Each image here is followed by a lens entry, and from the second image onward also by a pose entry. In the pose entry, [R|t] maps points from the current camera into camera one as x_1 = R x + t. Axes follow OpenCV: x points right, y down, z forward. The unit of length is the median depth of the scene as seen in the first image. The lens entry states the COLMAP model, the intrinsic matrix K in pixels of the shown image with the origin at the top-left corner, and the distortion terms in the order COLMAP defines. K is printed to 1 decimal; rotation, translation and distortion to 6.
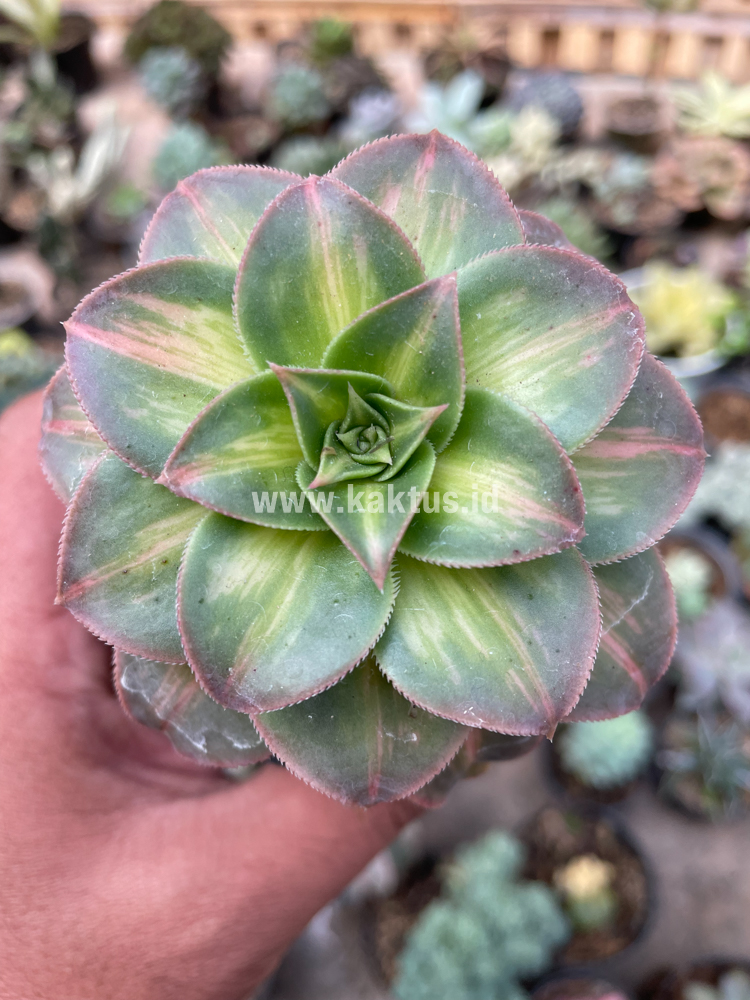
lens RADIAL K [[804.9, 0, 376.0], [0, 804.9, 507.8], [0, 0, 1]] dist [0.125453, -0.412138]
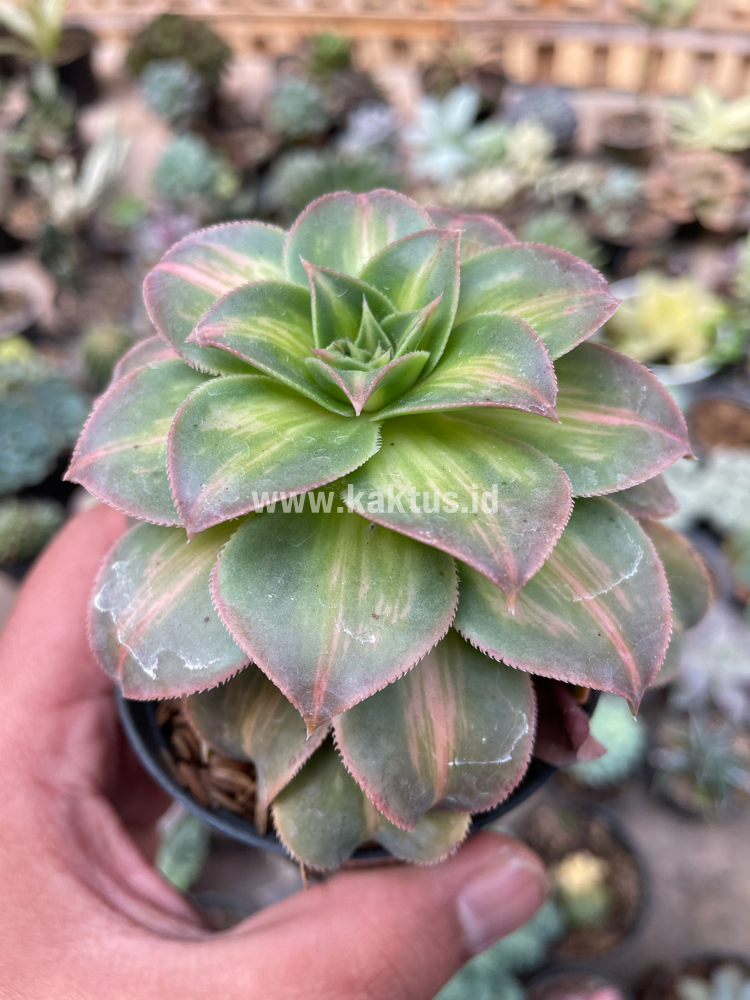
lens RADIAL K [[808.7, 0, 375.5], [0, 808.7, 504.9], [0, 0, 1]] dist [0.128046, -0.416806]
pose [[0.984926, 0.115784, -0.128511, 0.167359], [-0.166065, 0.840842, -0.515176, 0.696722], [0.048408, 0.528752, 0.847395, 0.137838]]
